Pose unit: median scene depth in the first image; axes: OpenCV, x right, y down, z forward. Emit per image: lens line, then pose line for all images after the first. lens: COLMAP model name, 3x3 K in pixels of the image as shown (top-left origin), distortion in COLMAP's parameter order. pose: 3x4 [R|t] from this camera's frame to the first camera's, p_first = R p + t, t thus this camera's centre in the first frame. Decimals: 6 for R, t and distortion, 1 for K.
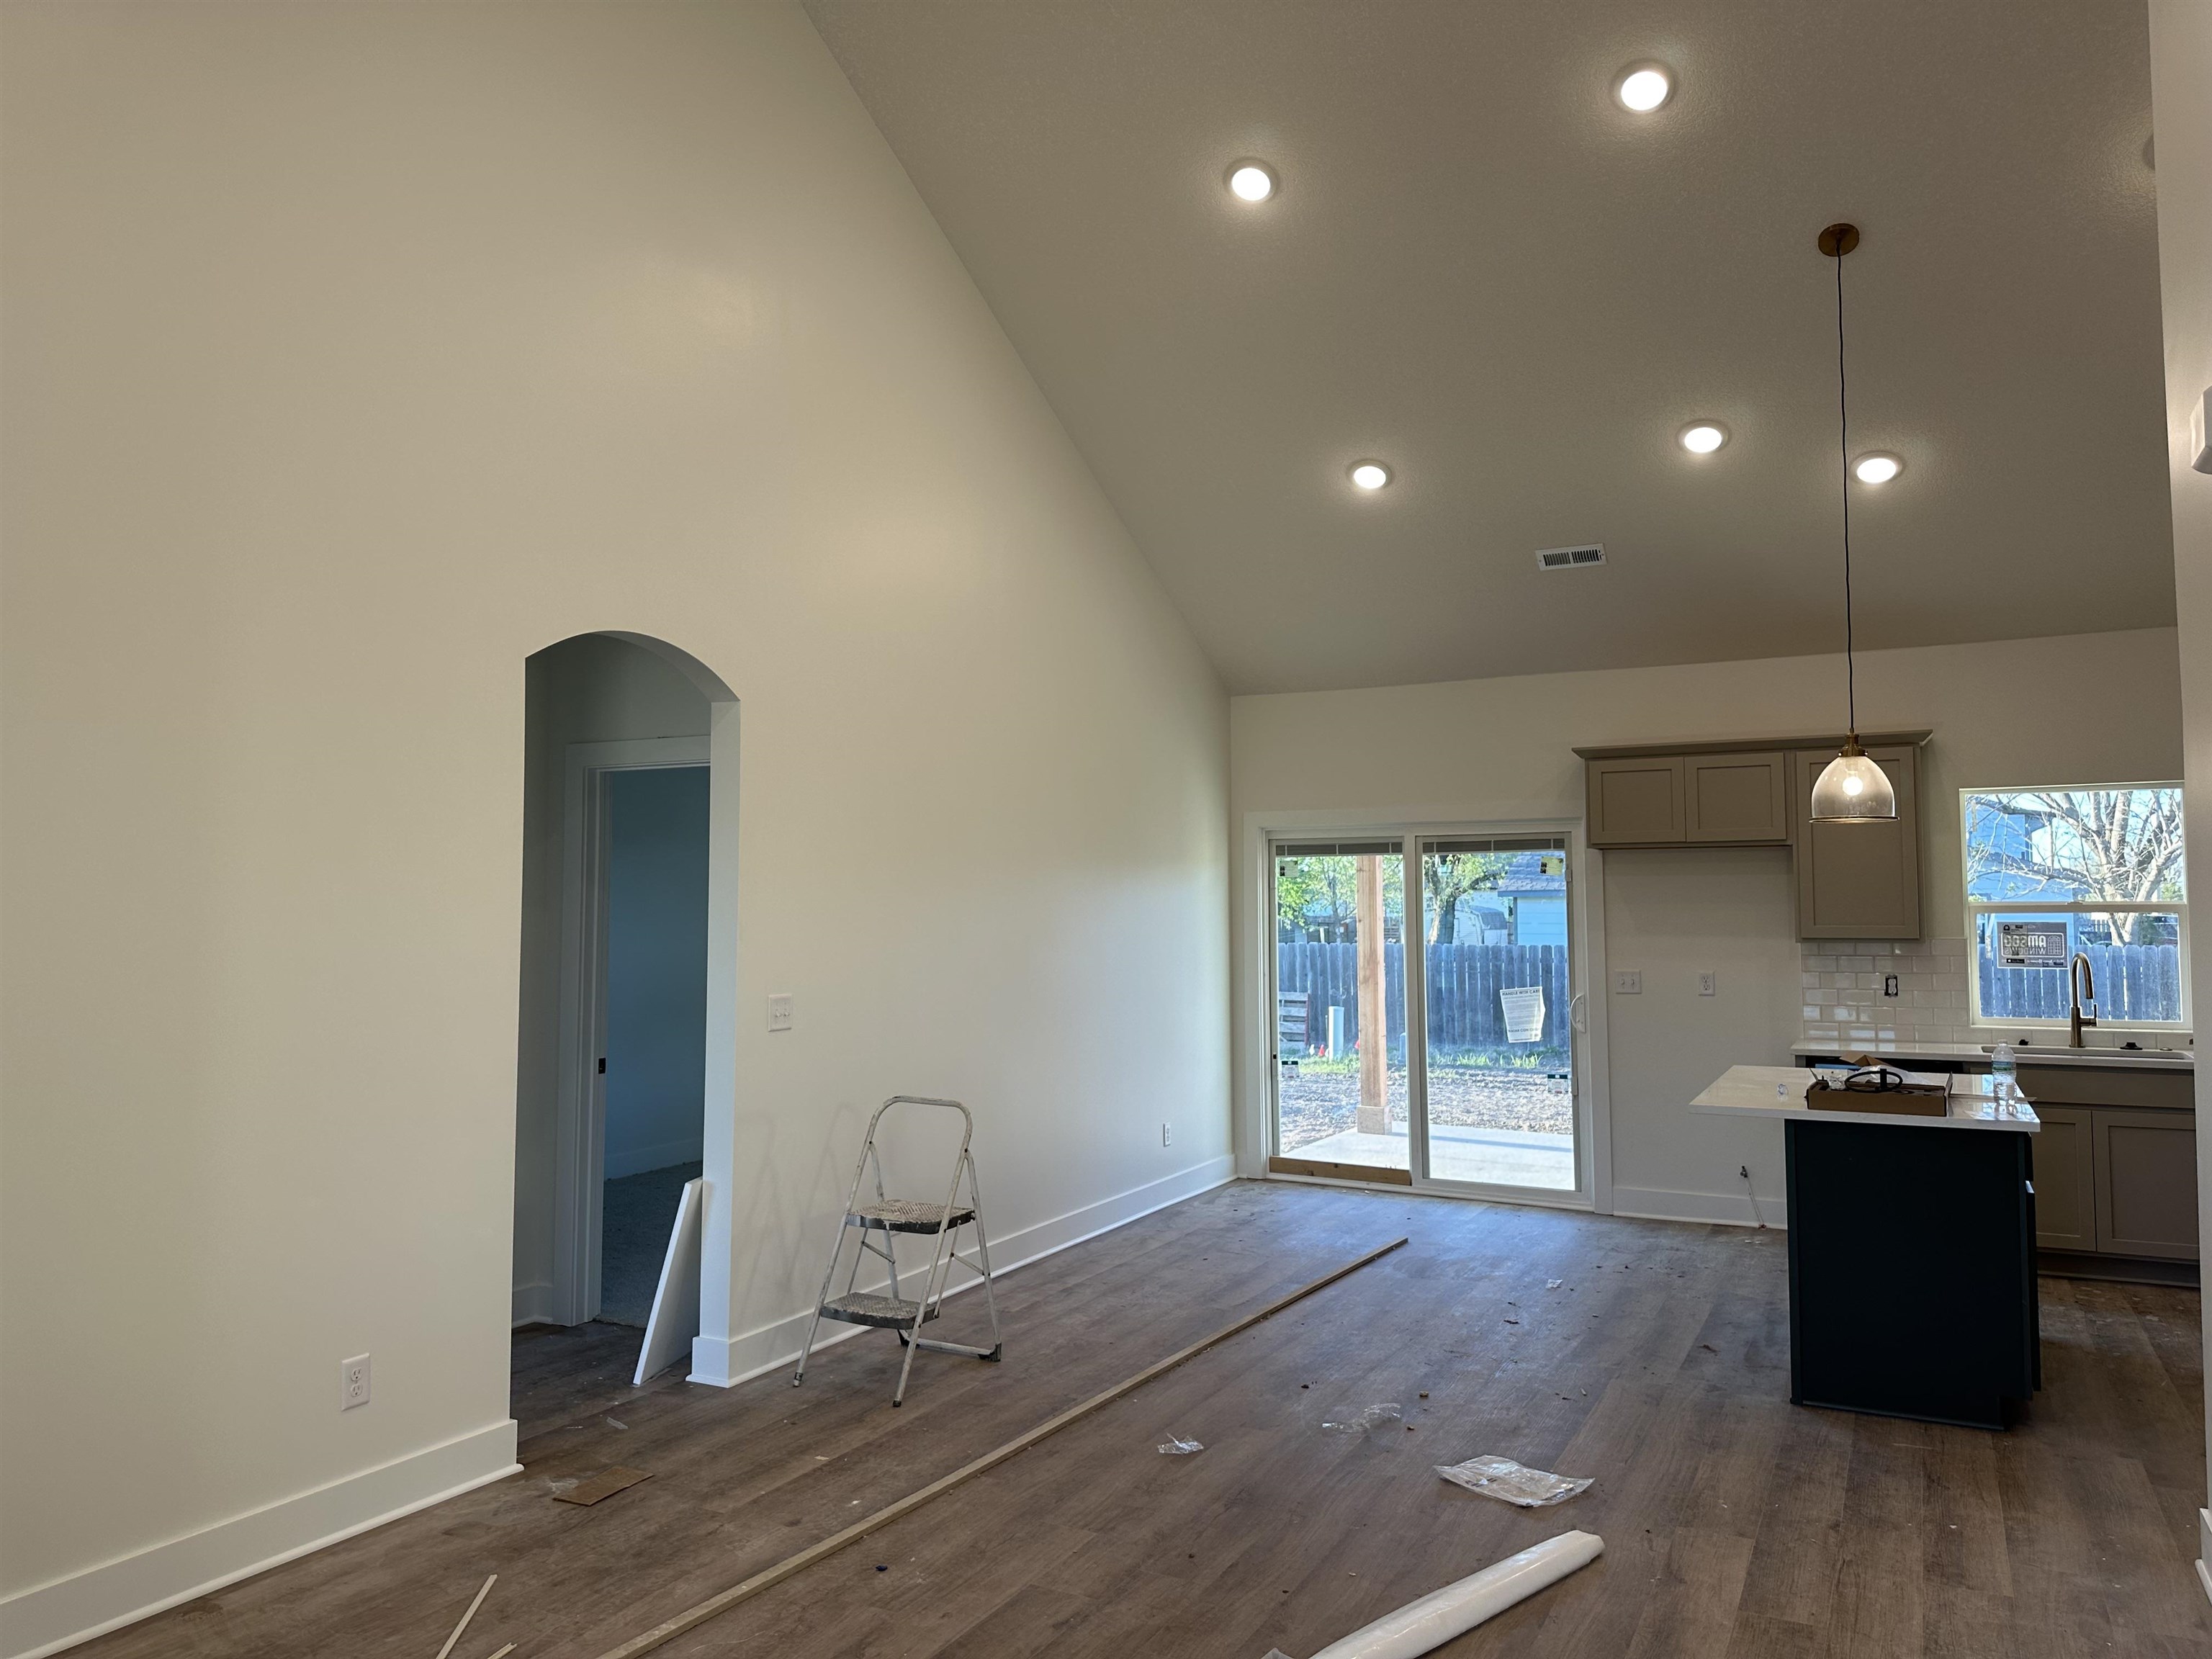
lens RADIAL K [[1545.3, 0, 1092.0], [0, 1545.3, 827.3], [0, 0, 1]] dist [0.045598, -0.048631]
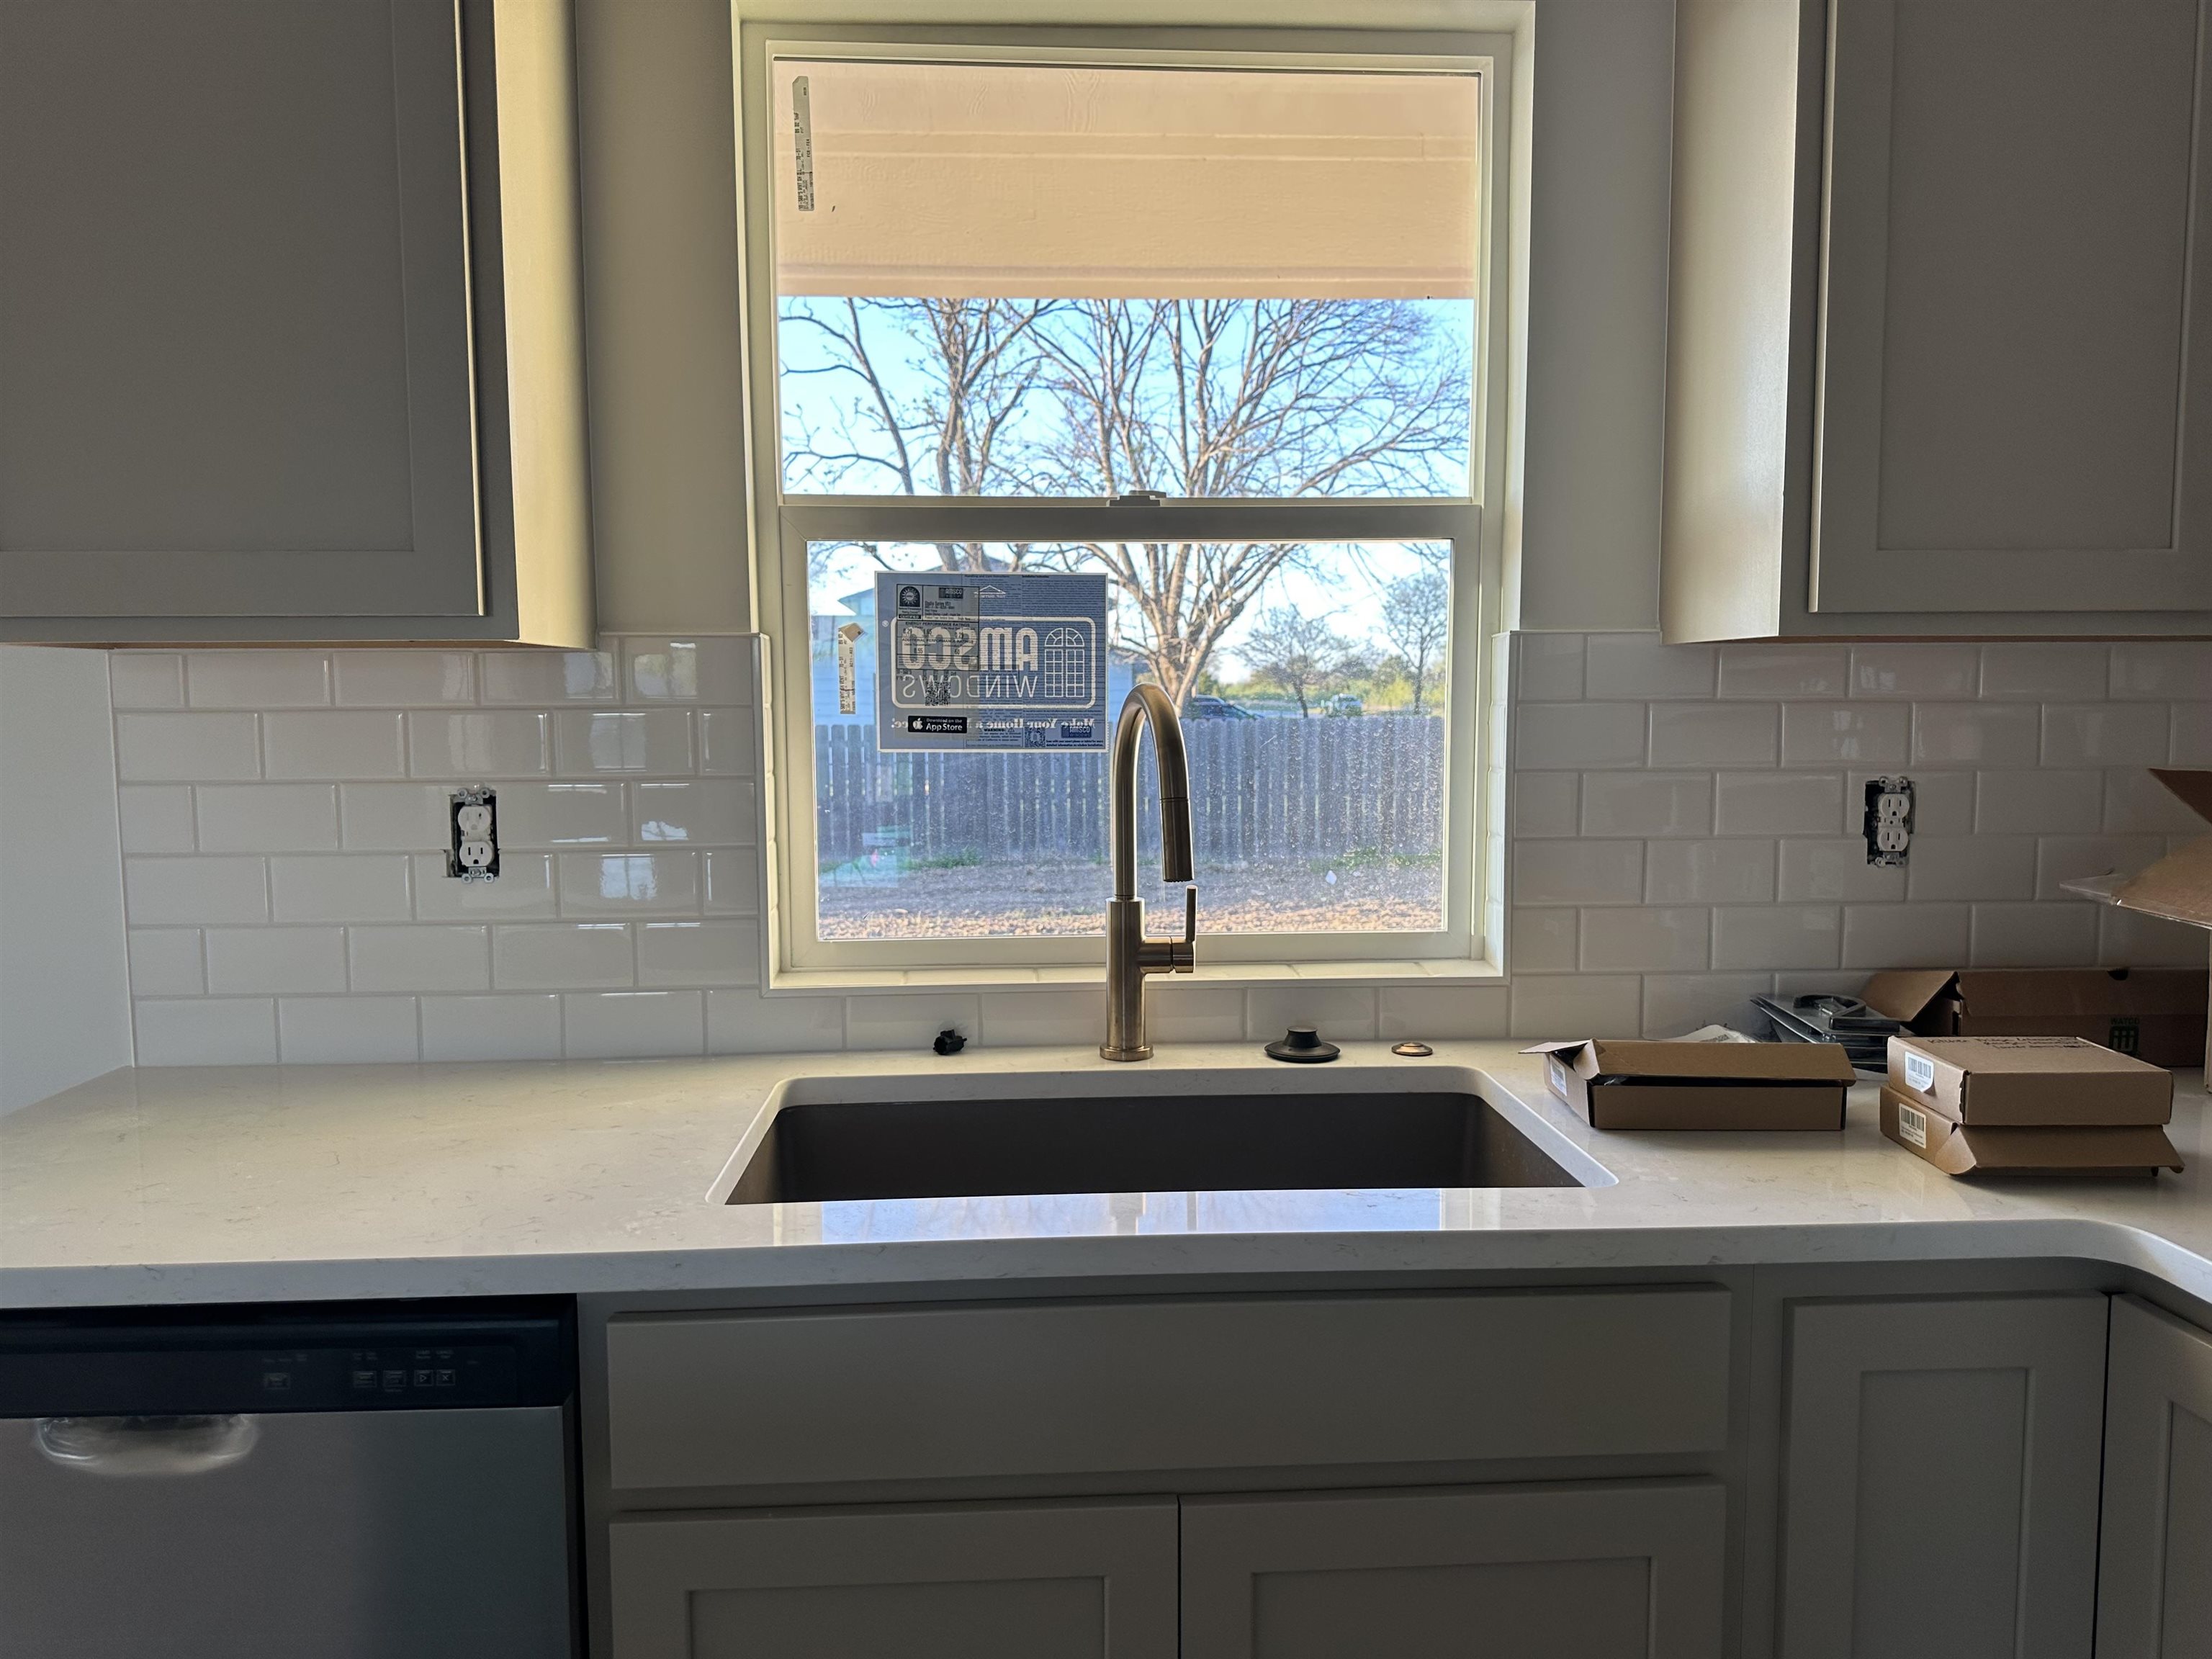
lens RADIAL K [[1545.3, 0, 1118.6], [0, 1545.3, 841.0], [0, 0, 1]] dist [0.045598, -0.048631]
pose [[0.851295, -0.050258, 0.522275, 0.456253], [-0.025949, 0.990151, 0.137579, 0.065083], [-0.524046, -0.130673, 0.841606, 0.723987]]
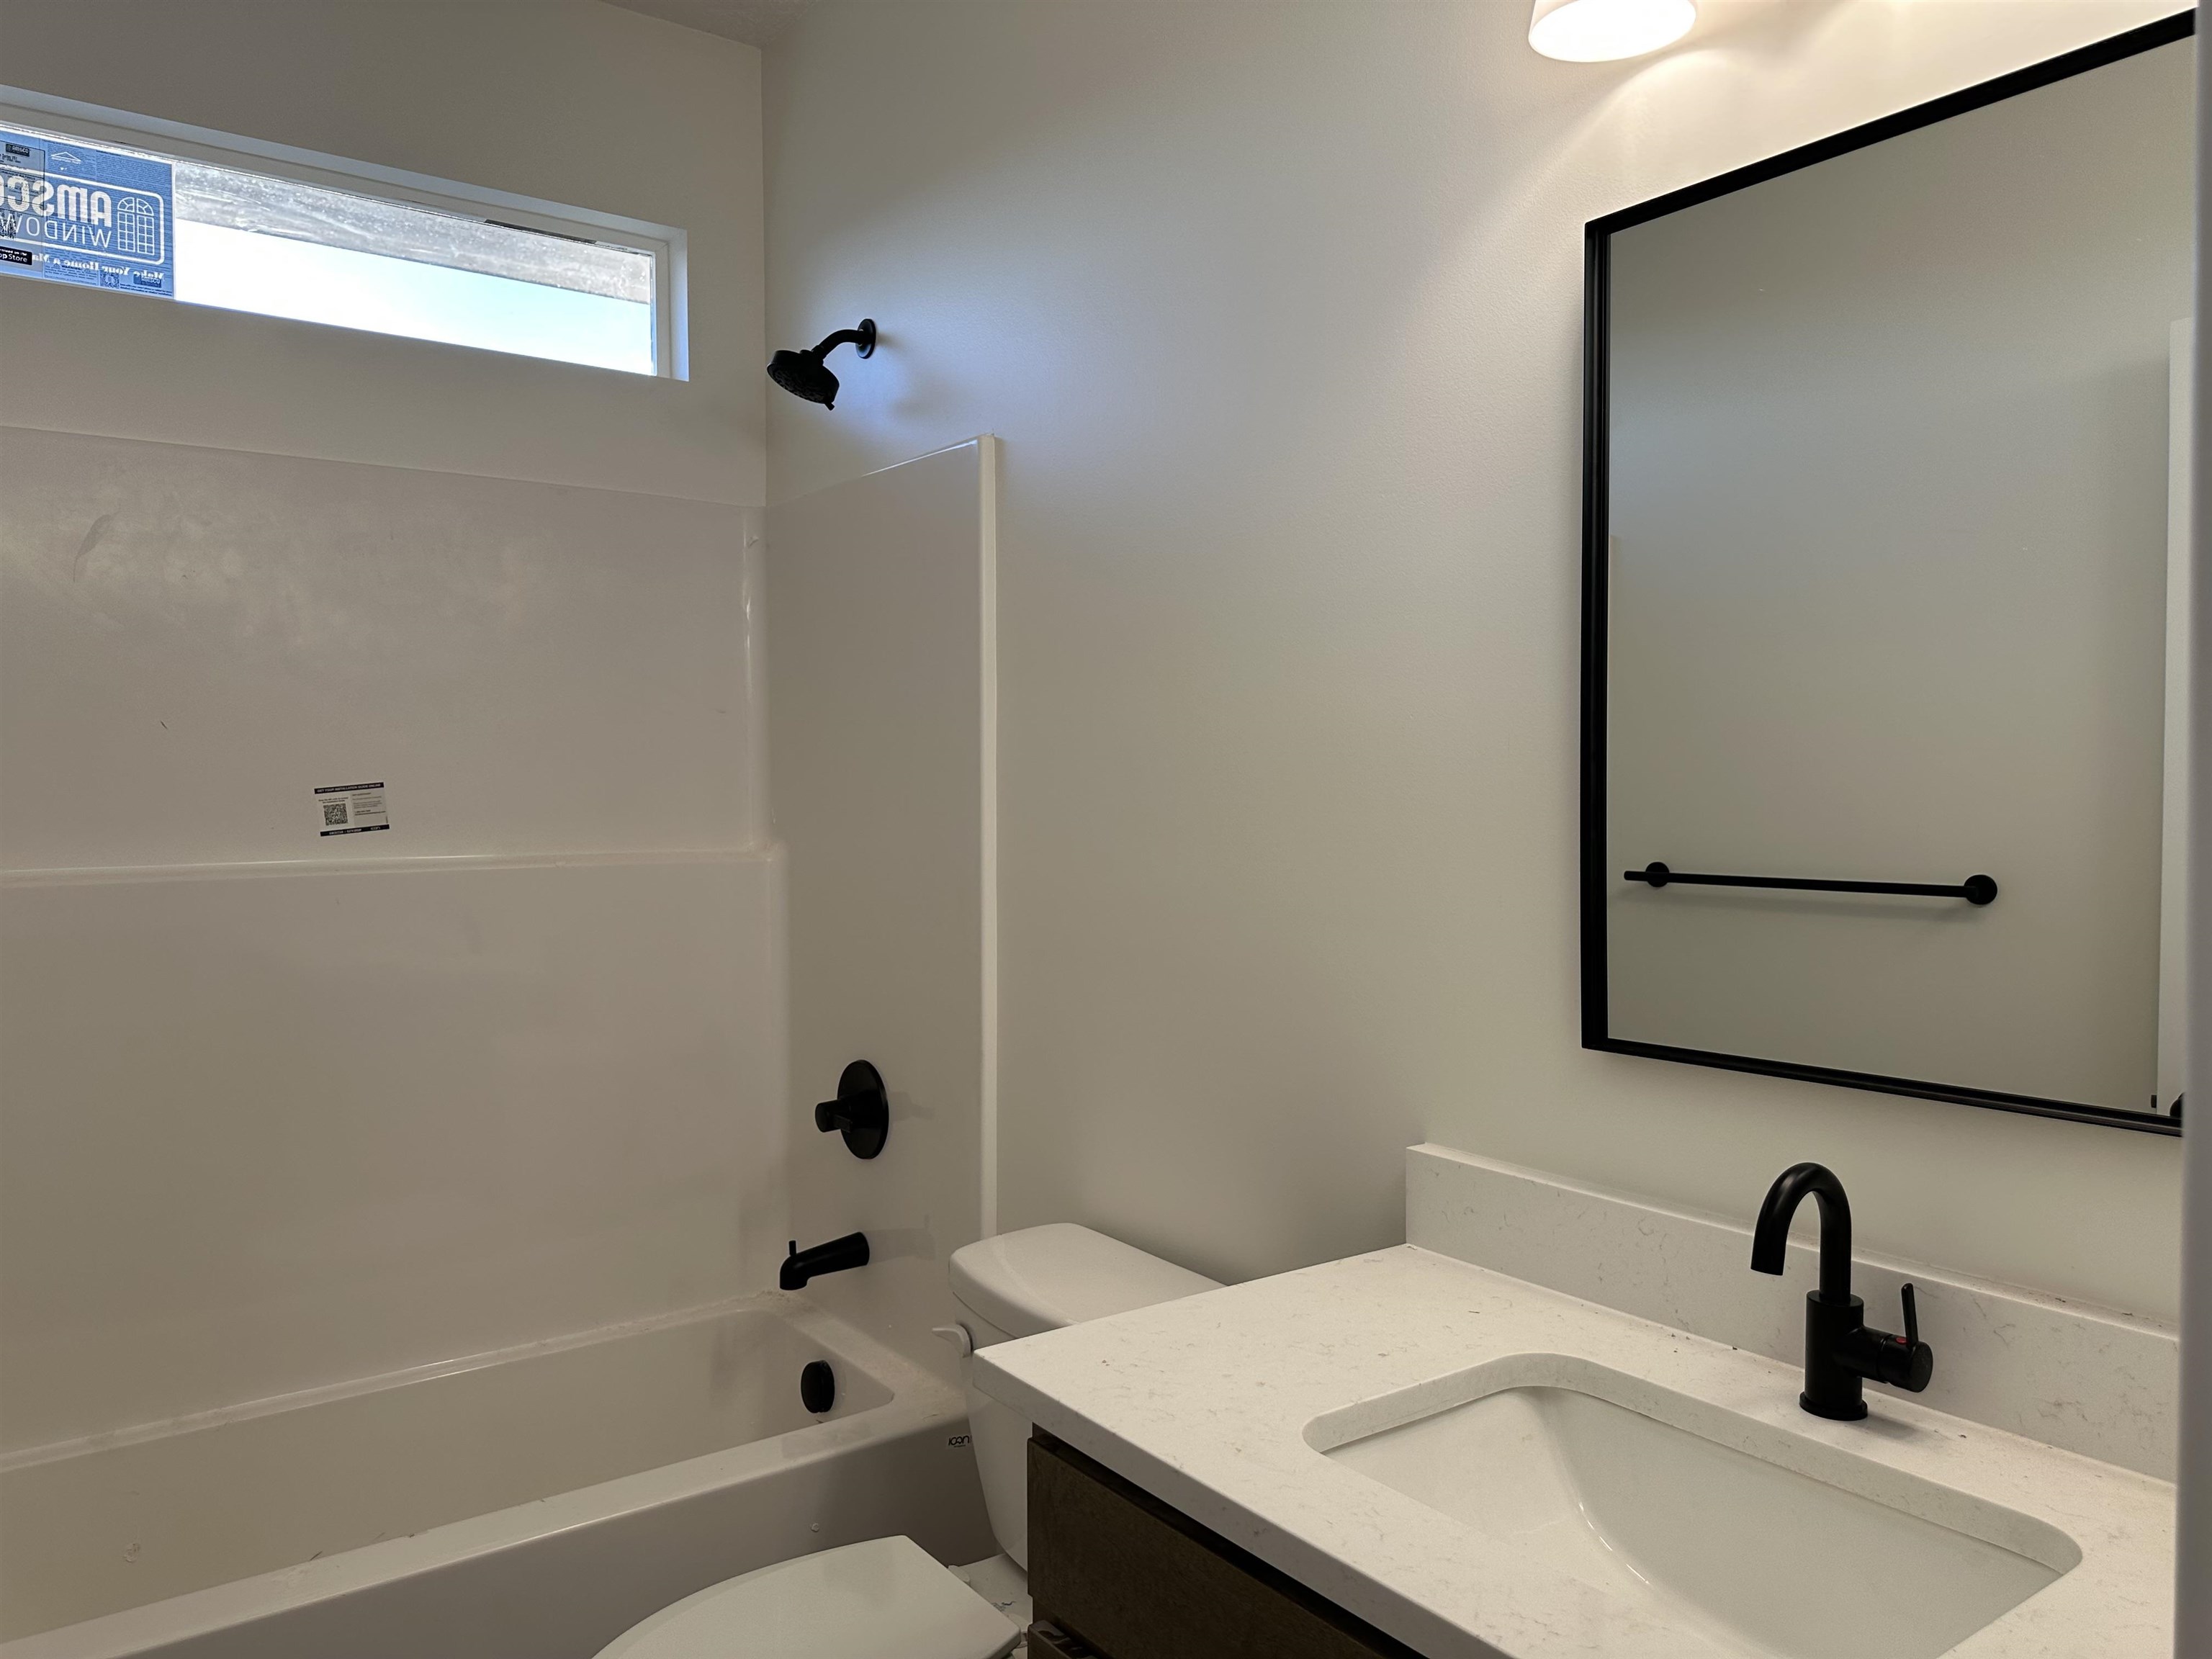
lens RADIAL K [[1545.3, 0, 1103.1], [0, 1545.3, 834.7], [0, 0, 1]] dist [0.045598, -0.048631]
pose [[0.447066, -0.028075, 0.894060, 0.380566], [-0.044759, 0.997553, 0.053706, 0.167897], [-0.893380, -0.064027, 0.444715, 0.616246]]
